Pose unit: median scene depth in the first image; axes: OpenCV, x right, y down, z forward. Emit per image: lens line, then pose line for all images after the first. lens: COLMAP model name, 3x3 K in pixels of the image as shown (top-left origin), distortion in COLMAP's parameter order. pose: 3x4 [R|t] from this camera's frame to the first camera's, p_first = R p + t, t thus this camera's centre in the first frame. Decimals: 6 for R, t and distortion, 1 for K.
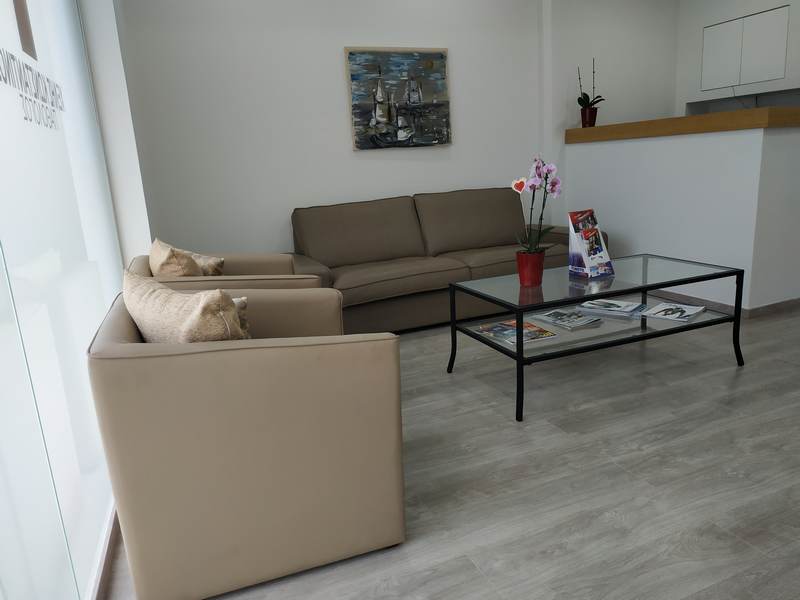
lens RADIAL K [[576.7, 0, 401.7], [0, 576.7, 299.1], [0, 0, 1]] dist [0.031489, -0.058754]
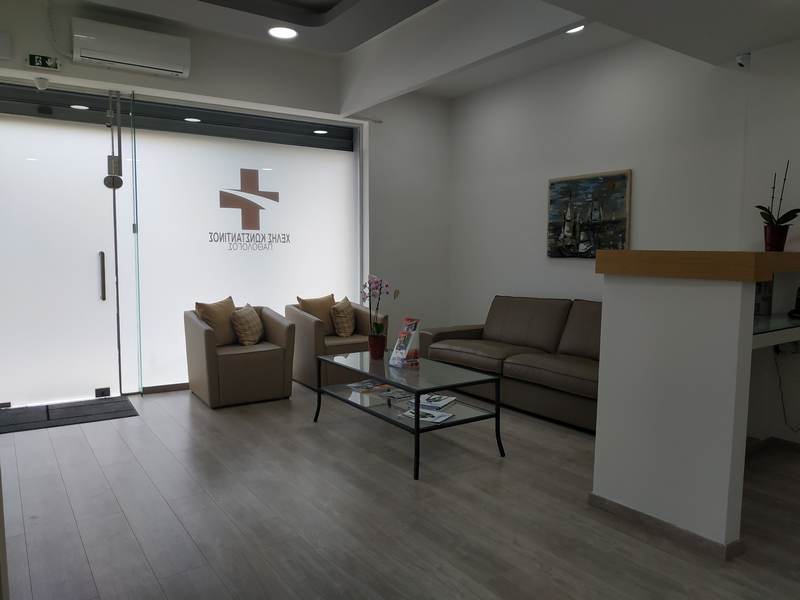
lens RADIAL K [[576.7, 0, 398.7], [0, 576.7, 300.3], [0, 0, 1]] dist [0.031489, -0.058754]
pose [[0.209183, 0.147239, -0.966728, 1.057387], [-0.242661, 0.965493, 0.094543, -0.206693], [0.947290, 0.214810, 0.237694, 0.415215]]
